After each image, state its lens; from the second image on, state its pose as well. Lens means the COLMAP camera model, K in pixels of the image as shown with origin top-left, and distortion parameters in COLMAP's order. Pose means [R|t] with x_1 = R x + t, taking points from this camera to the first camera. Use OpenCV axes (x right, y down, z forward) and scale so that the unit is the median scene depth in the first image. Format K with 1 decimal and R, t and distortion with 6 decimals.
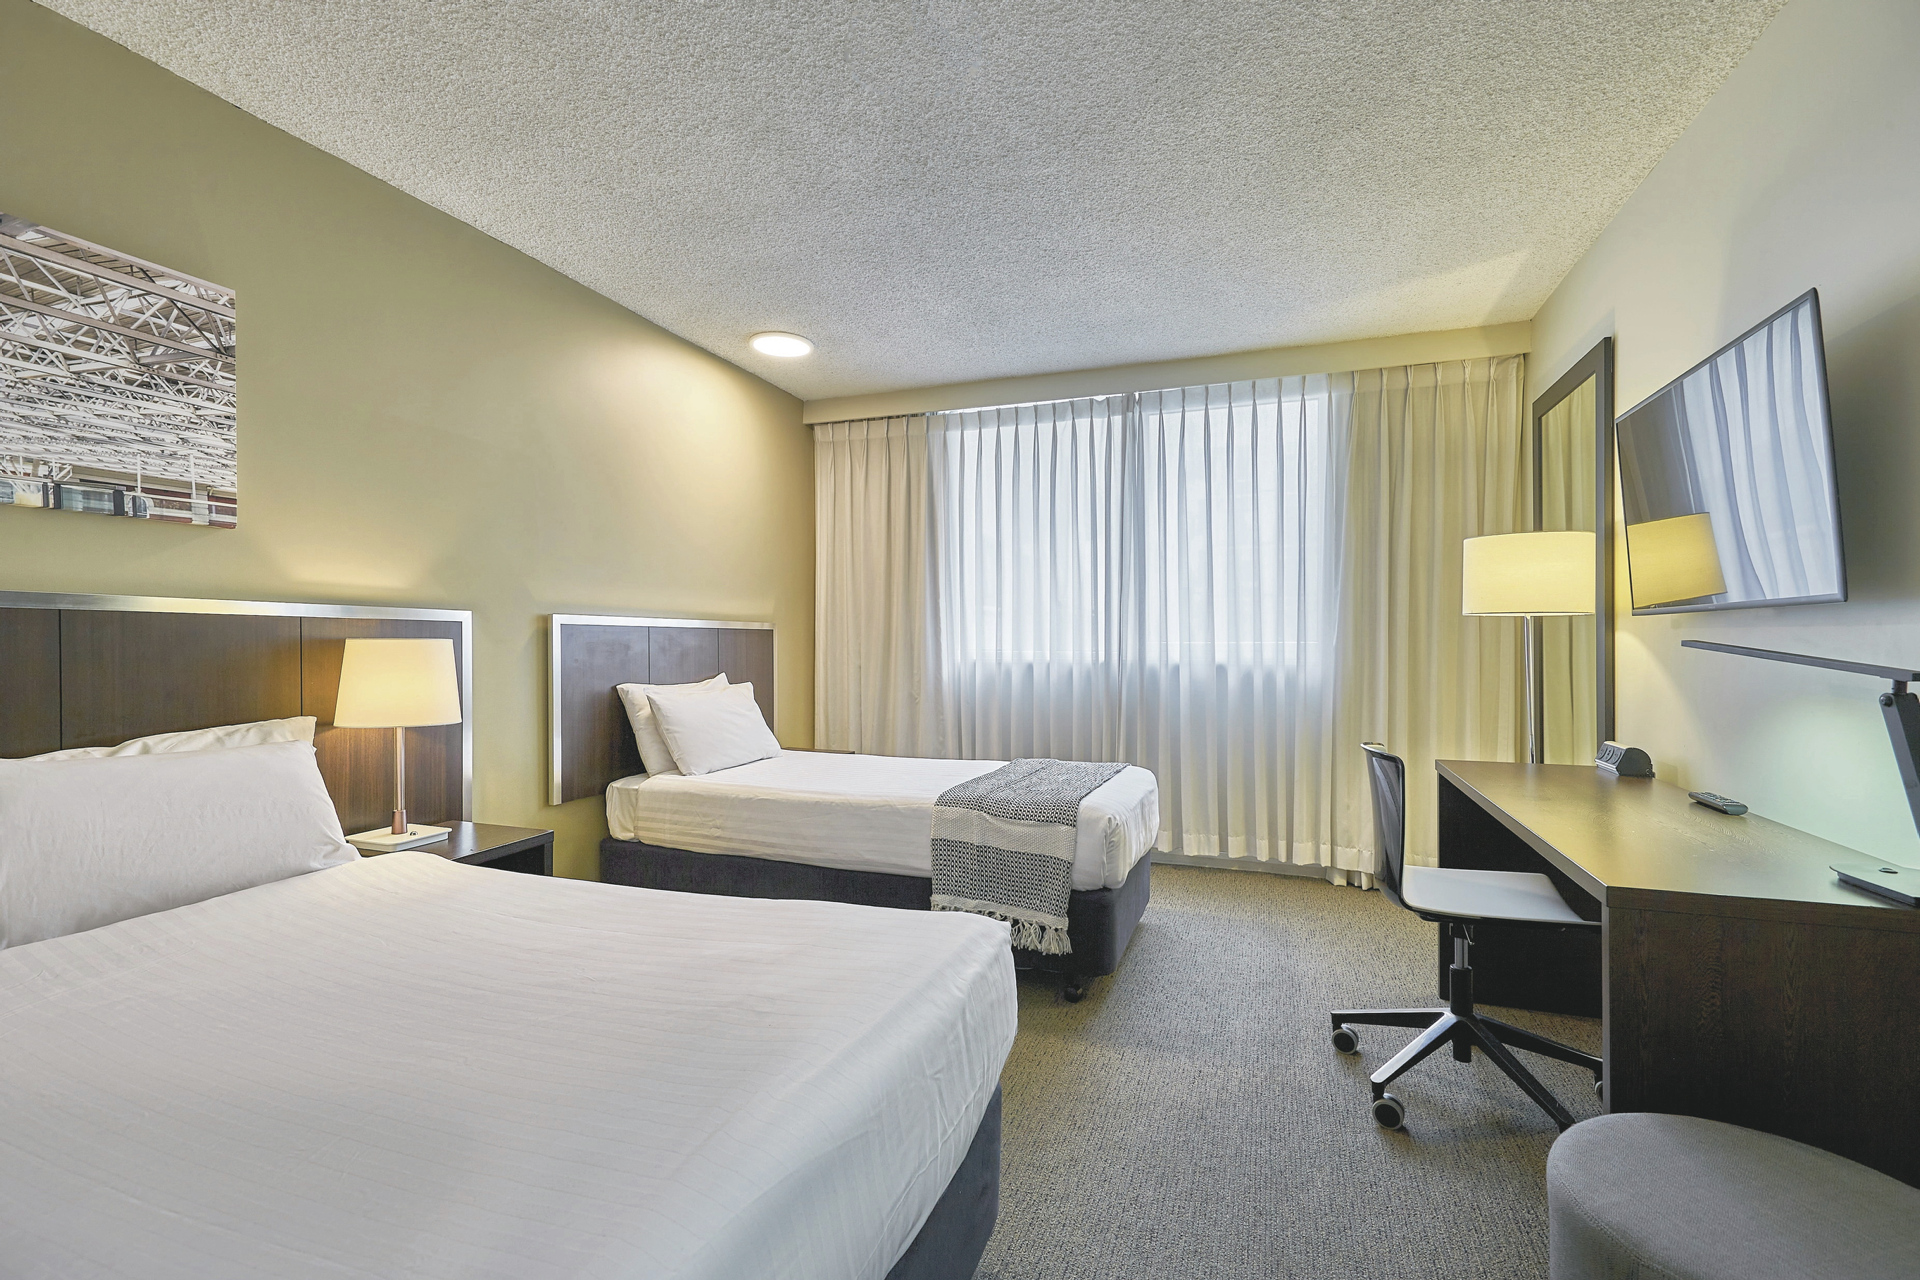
lens RADIAL K [[854.4, 0, 960.8], [0, 854.4, 639.1], [0, 0, 1]] dist [-0.018040, 0.000516]
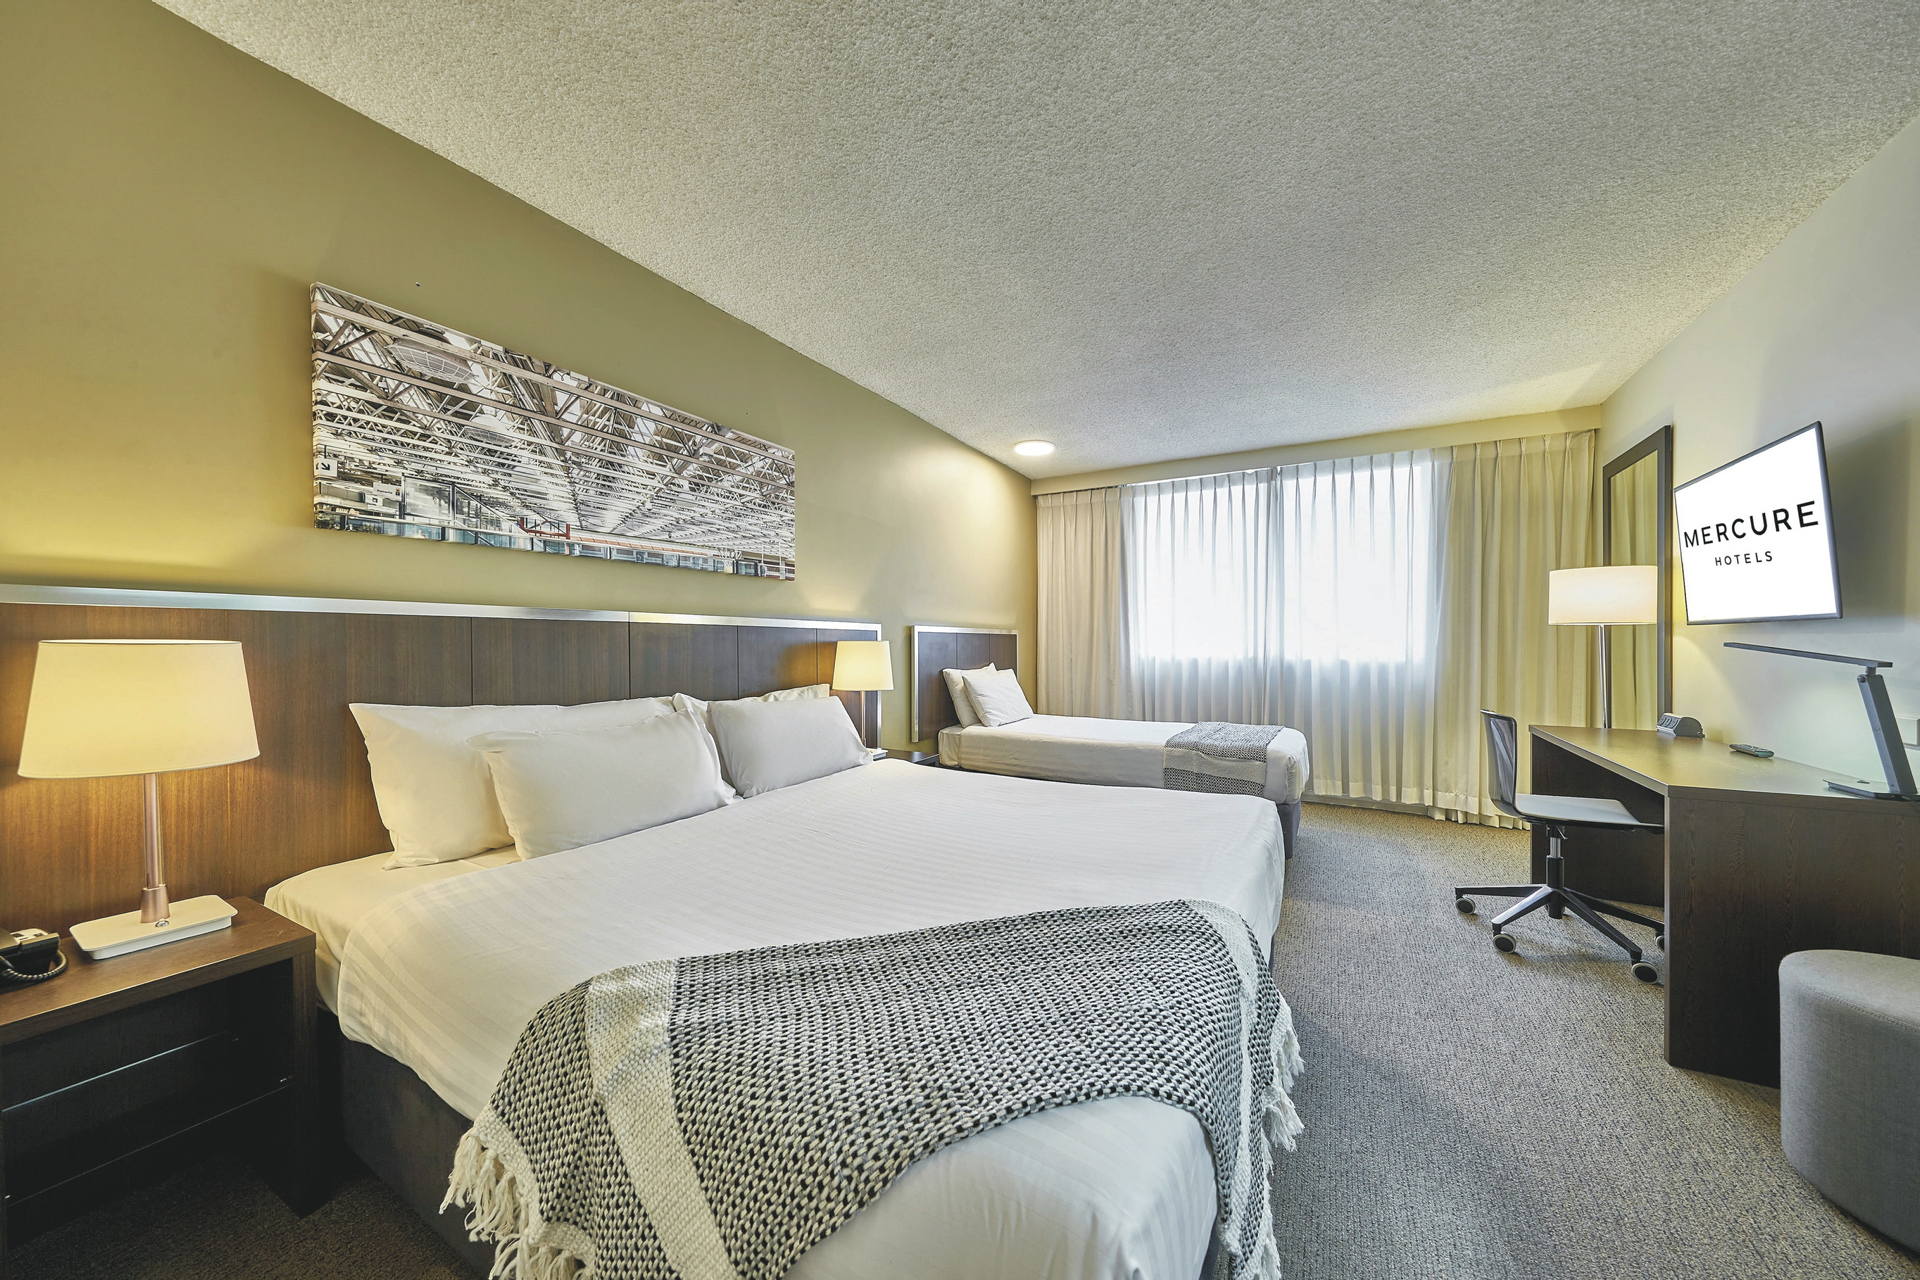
lens RADIAL K [[653.2, 0, 952.8], [0, 653.2, 642.6], [0, 0, 1]] dist [-0.017535, -0.000652]
pose [[0.982676, 0.001182, -0.185330, -0.176157], [-0.000537, 0.999994, 0.003531, -0.000897], [0.185333, -0.003370, 0.982670, -0.225235]]
